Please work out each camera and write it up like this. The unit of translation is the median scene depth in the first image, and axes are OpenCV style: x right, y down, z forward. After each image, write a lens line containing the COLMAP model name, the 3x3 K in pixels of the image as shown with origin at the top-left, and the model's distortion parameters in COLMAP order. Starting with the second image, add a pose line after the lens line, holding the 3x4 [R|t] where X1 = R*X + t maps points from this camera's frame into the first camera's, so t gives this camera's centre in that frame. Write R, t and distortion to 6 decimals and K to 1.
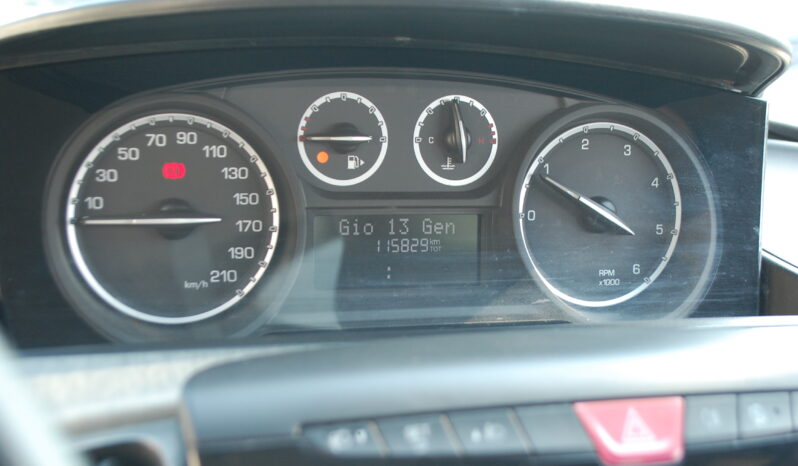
lens RADIAL K [[1177.6, 0, 398.6], [0, 1177.6, 234.1], [0, 0, 1]] dist [-0.029045, 0.000000]
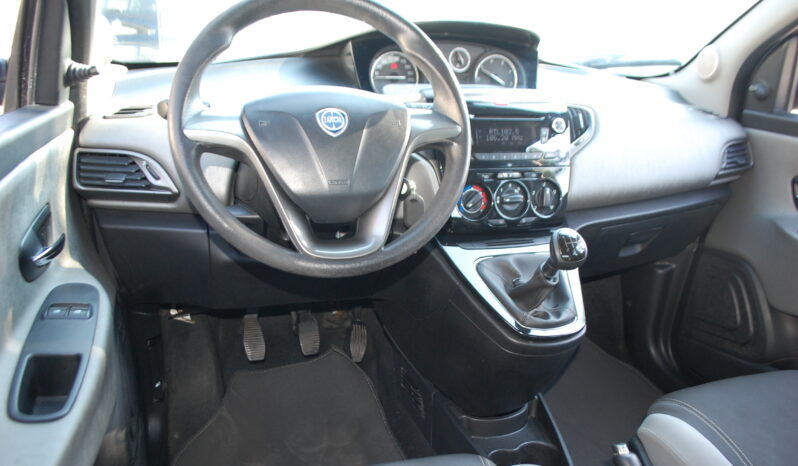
lens RADIAL K [[617.6, 0, 395.3], [0, 617.6, 234.1], [0, 0, 1]] dist [-0.076026, -0.002568]
pose [[0.999743, -0.021842, -0.006039, -0.172520], [0.022360, 0.994094, 0.106190, 0.288827], [0.003684, -0.106297, 0.994328, -1.157779]]
